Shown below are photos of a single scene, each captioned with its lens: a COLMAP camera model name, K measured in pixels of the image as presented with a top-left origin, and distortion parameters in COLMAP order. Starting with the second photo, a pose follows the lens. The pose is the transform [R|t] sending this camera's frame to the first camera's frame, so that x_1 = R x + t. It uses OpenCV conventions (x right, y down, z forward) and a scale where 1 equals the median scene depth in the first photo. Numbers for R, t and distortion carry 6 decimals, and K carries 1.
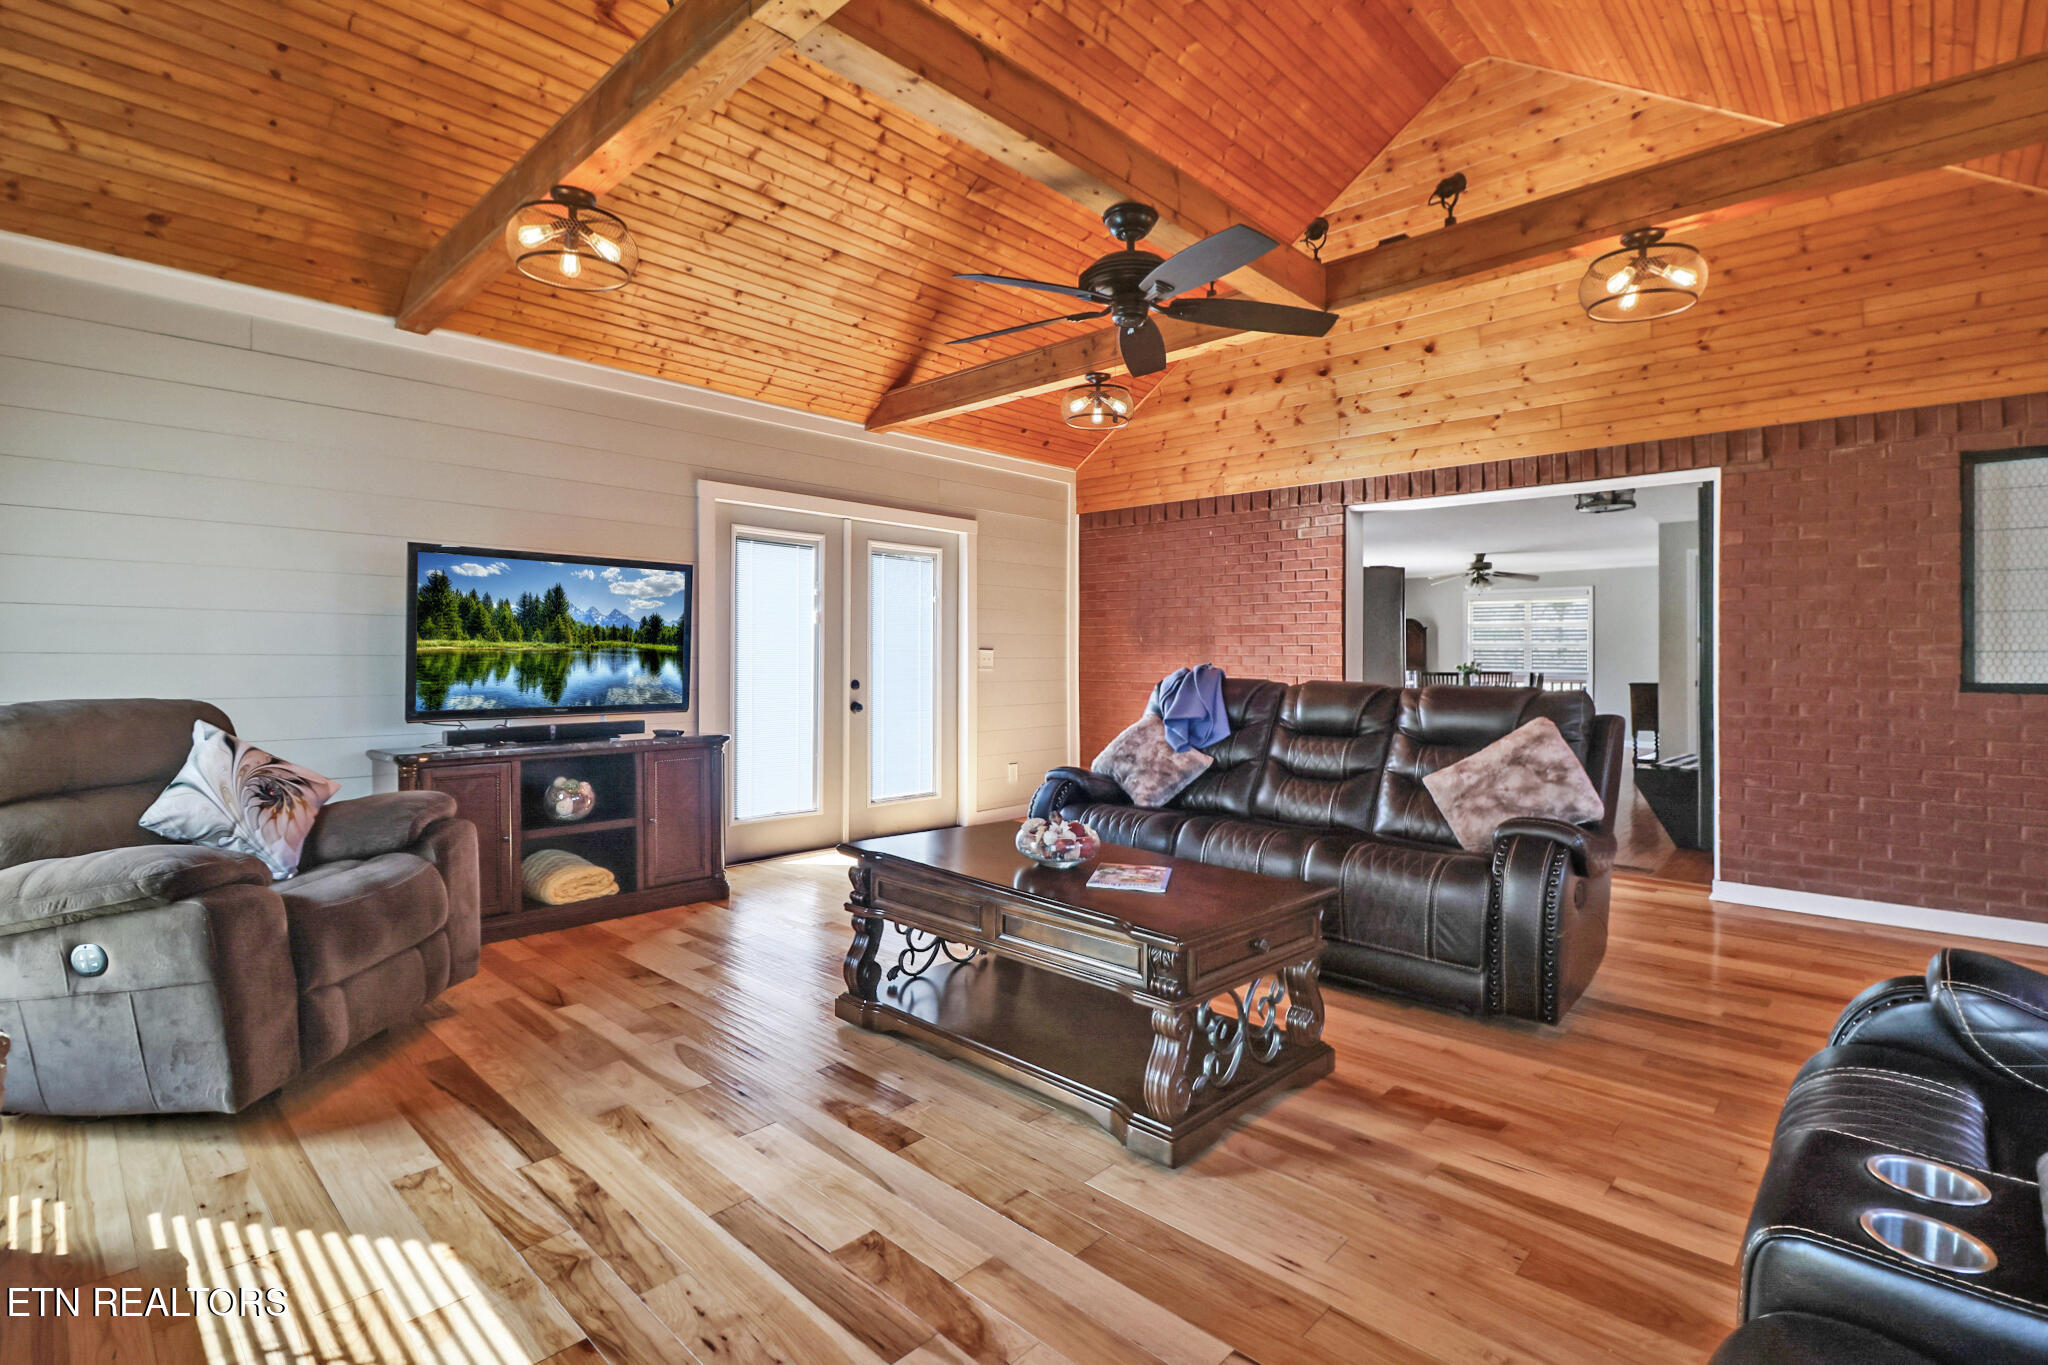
lens RADIAL K [[949.9, 0, 1028.6], [0, 949.9, 668.6], [0, 0, 1]] dist [-0.002312, -0.000303]
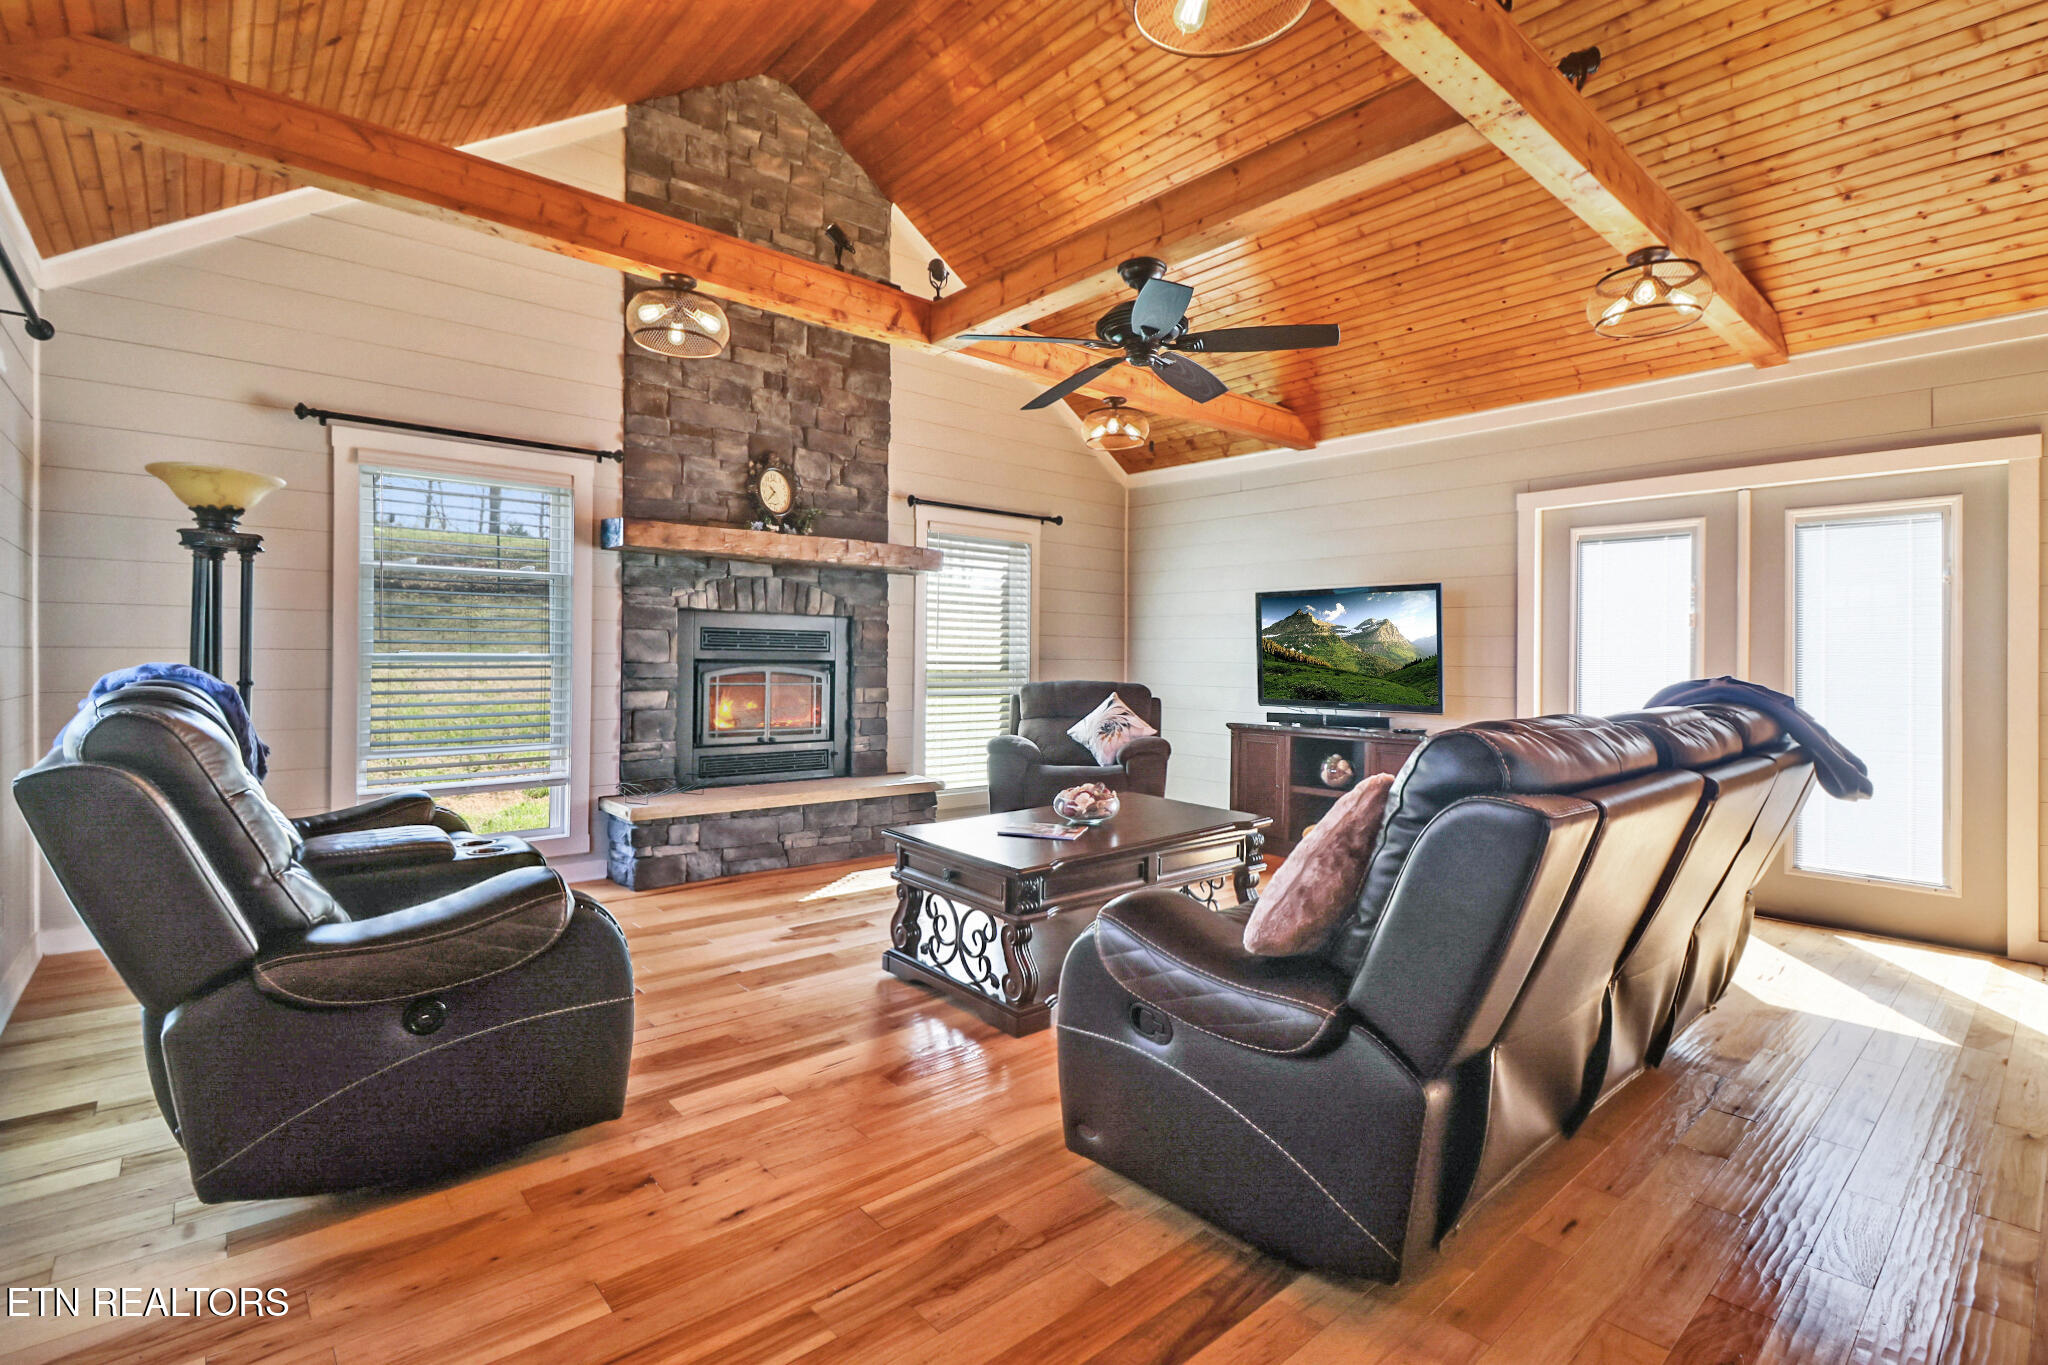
lens RADIAL K [[949.9, 0, 1029.5], [0, 949.9, 669.8], [0, 0, 1]] dist [-0.002312, -0.000303]
pose [[-0.098444, 0.001158, -0.995142, 0.724470], [-0.026737, 0.999635, 0.003808, 0.000964], [0.994783, 0.026982, -0.098377, 0.578786]]
